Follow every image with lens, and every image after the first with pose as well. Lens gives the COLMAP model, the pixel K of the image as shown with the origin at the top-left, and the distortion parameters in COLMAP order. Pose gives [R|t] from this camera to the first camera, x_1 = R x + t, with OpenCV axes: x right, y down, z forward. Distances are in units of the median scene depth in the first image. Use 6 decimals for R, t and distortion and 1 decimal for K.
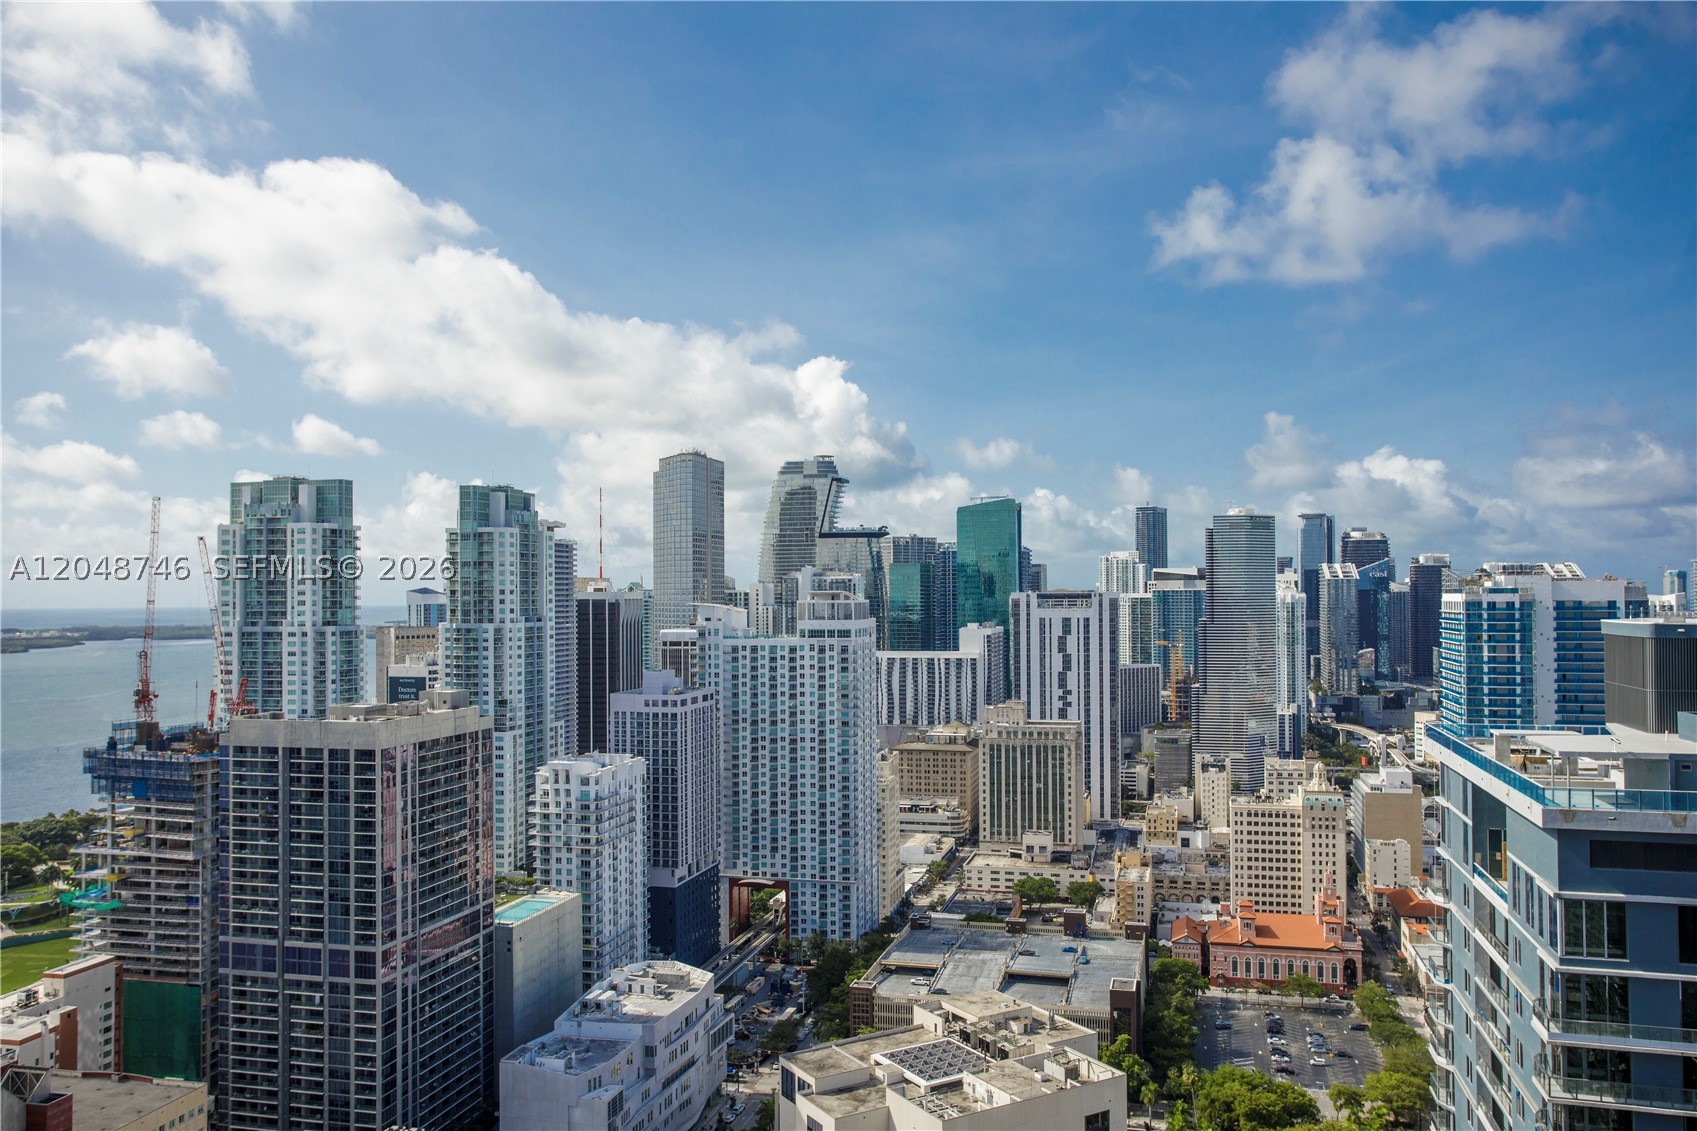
lens RADIAL K [[1306.5, 0, 853.4], [0, 1306.5, 577.1], [0, 0, 1]] dist [0.013482, 0.014005]
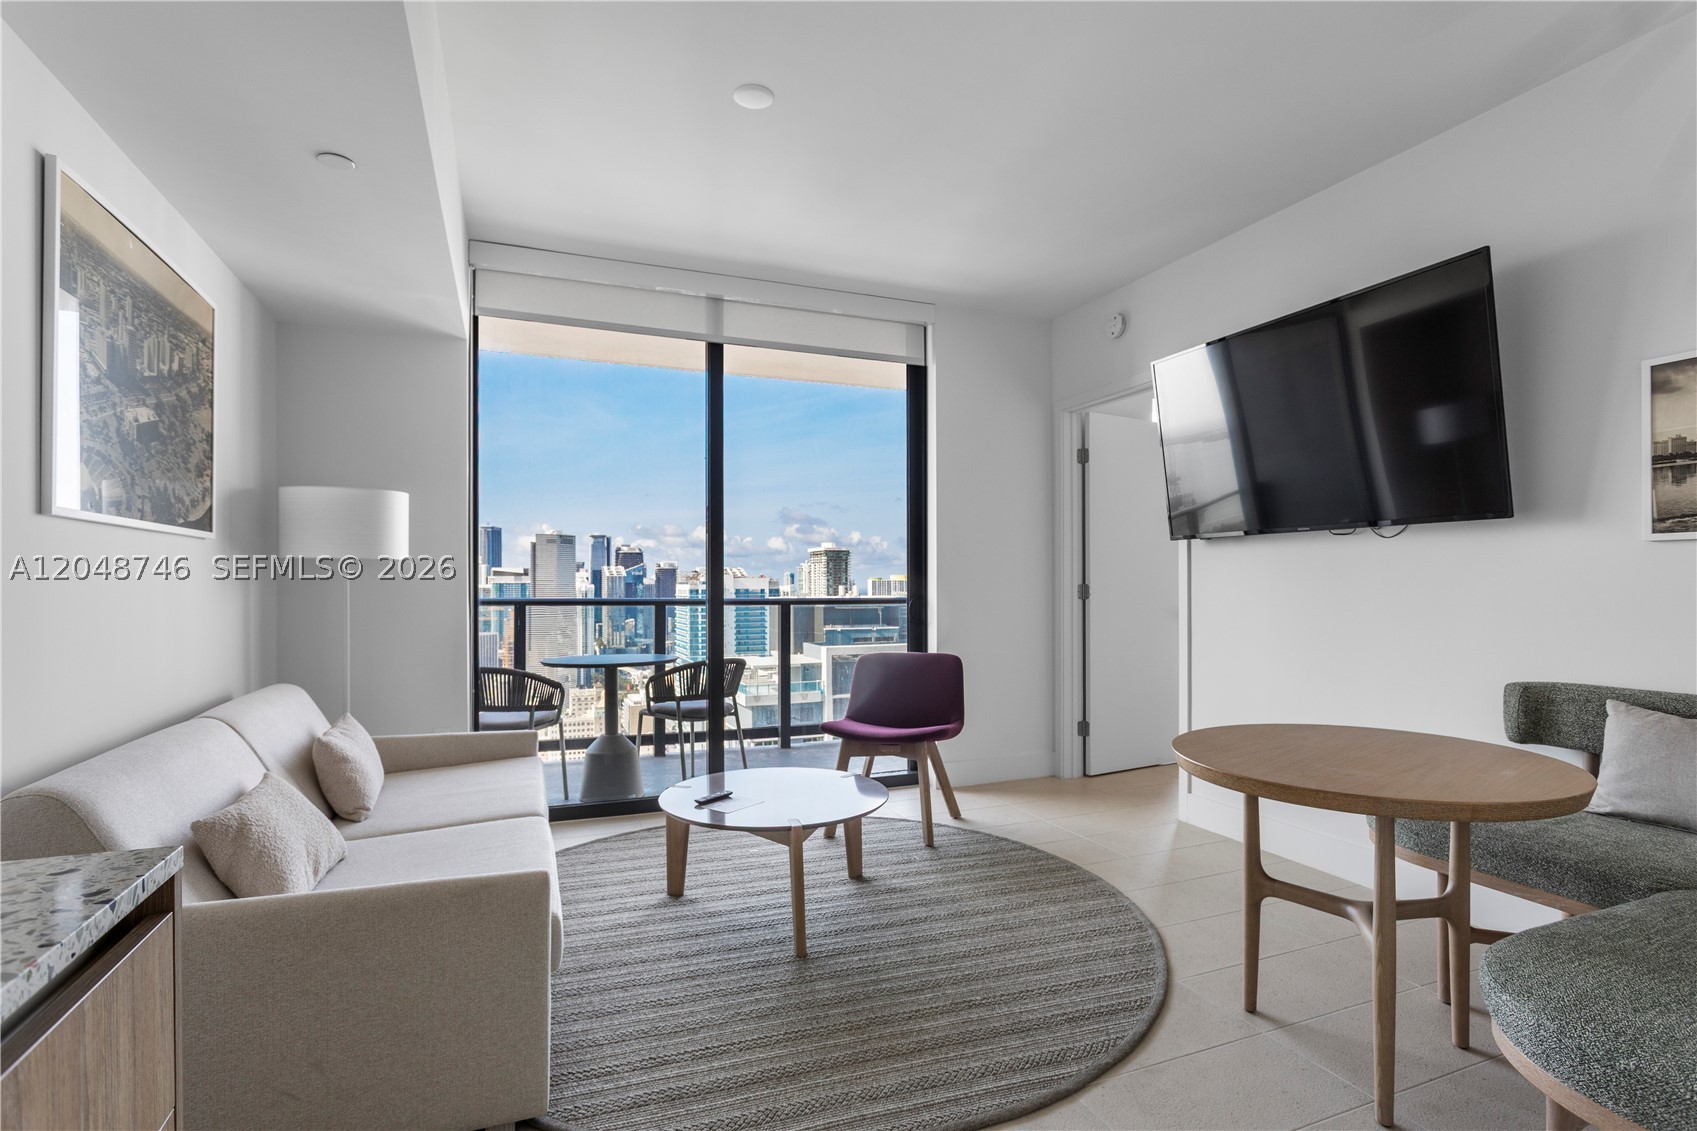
lens RADIAL K [[837.4, 0, 837.2], [0, 837.4, 564.8], [0, 0, 1]] dist [-0.010667, 0.006479]
pose [[0.816242, 0.015516, 0.577501, -0.536517], [-0.008841, 0.999858, -0.014368, 0.017758], [-0.577642, 0.006622, 0.816263, -0.543189]]
